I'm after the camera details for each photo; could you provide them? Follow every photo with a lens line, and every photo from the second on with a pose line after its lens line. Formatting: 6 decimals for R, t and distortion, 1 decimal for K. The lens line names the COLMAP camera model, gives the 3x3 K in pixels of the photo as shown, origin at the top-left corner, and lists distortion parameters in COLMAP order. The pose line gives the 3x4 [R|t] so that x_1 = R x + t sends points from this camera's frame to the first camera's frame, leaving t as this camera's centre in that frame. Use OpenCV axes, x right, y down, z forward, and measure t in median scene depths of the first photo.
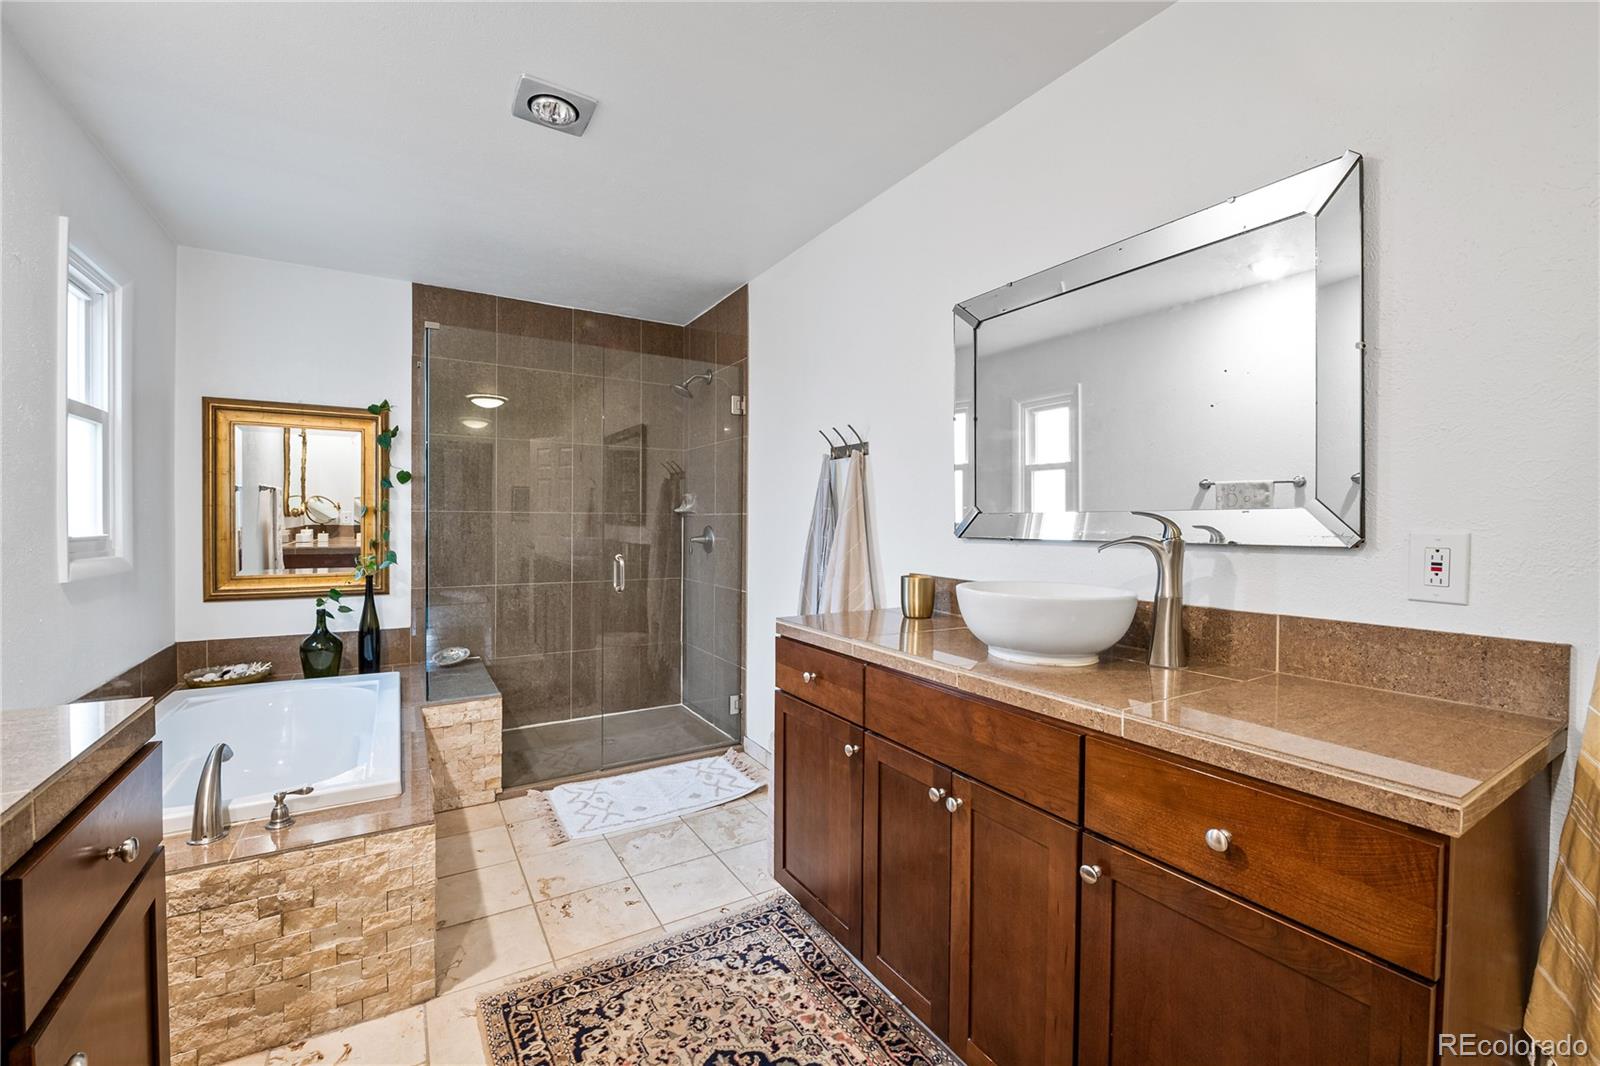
lens RADIAL K [[664.0, 0, 807.4], [0, 664.0, 533.6], [0, 0, 1]] dist [-0.012716, -0.000001]
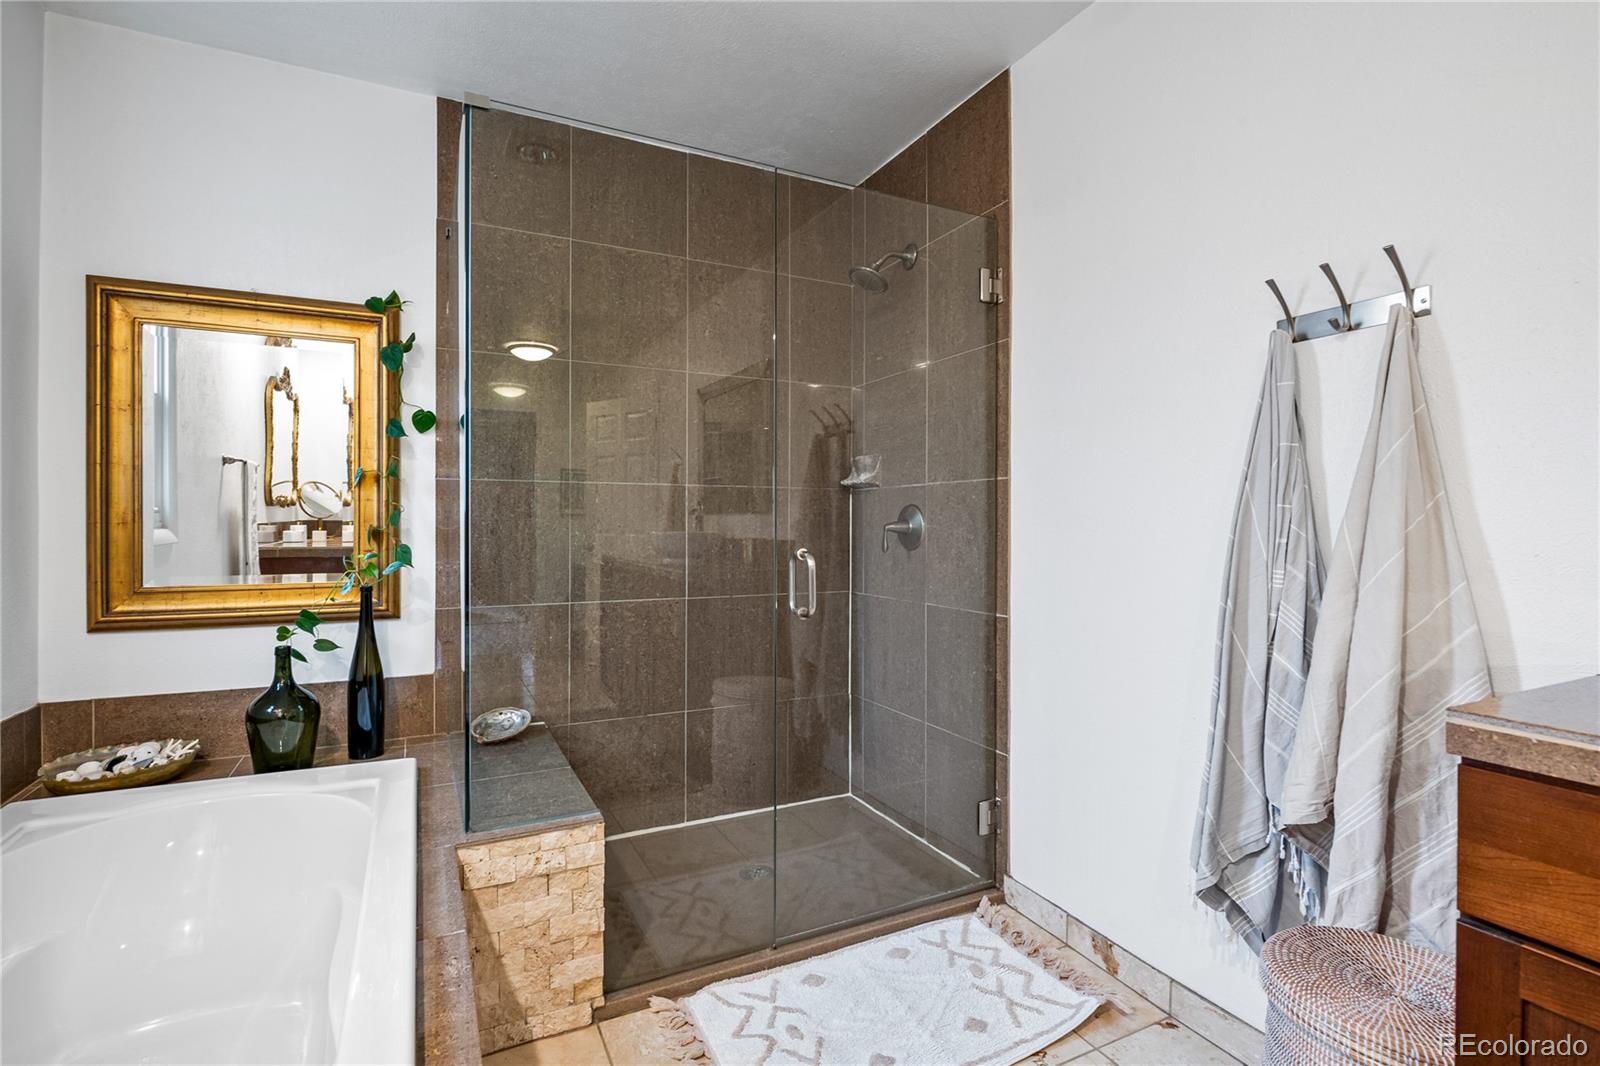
lens RADIAL K [[759.5, 0, 800.0], [0, 759.5, 533.0], [0, 0, 1]] dist [-0.003088, -0.000891]
pose [[0.996184, -0.004275, -0.087175, -0.235608], [0.003479, 0.999951, -0.009288, 0.024930], [0.087210, 0.008949, 0.996150, 0.384938]]
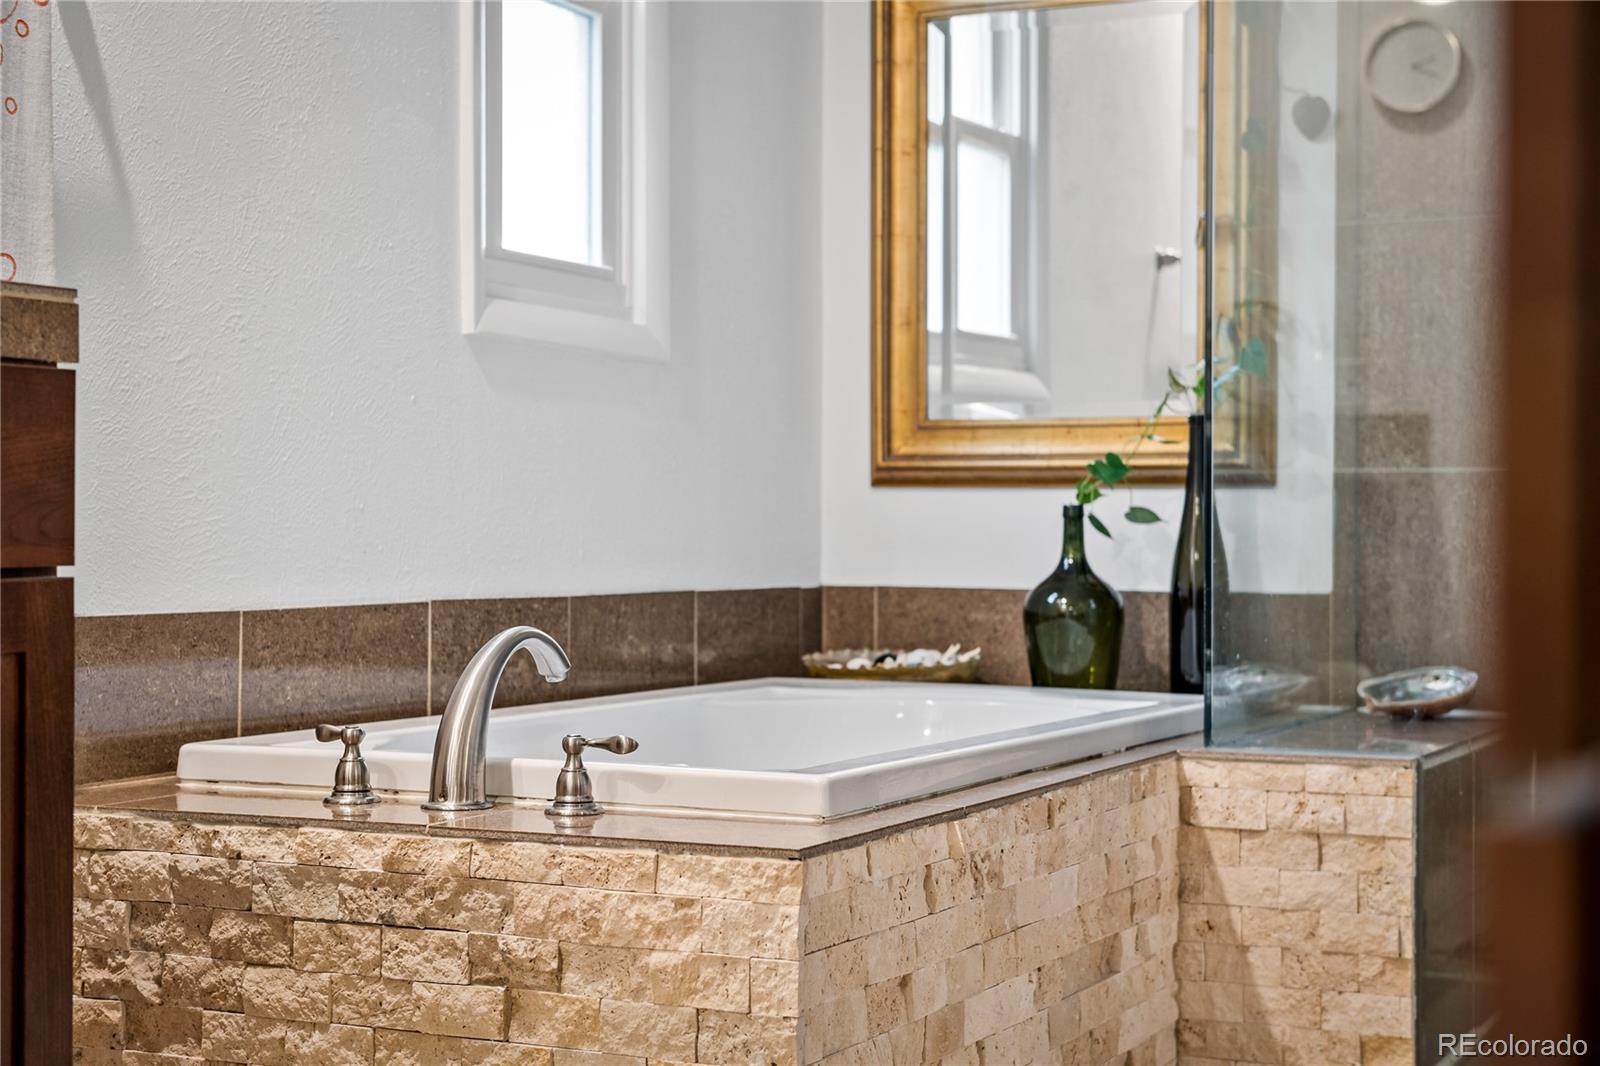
lens RADIAL K [[2592.9, 0, 800.0], [0, 2592.9, 533.0], [0, 0, 1]] dist [0.171016, -0.022531]
pose [[0.550283, -0.002278, -0.834975, 0.339597], [-0.016556, 0.999770, -0.013638, 0.149909], [0.834814, 0.021329, 0.550118, 0.111379]]
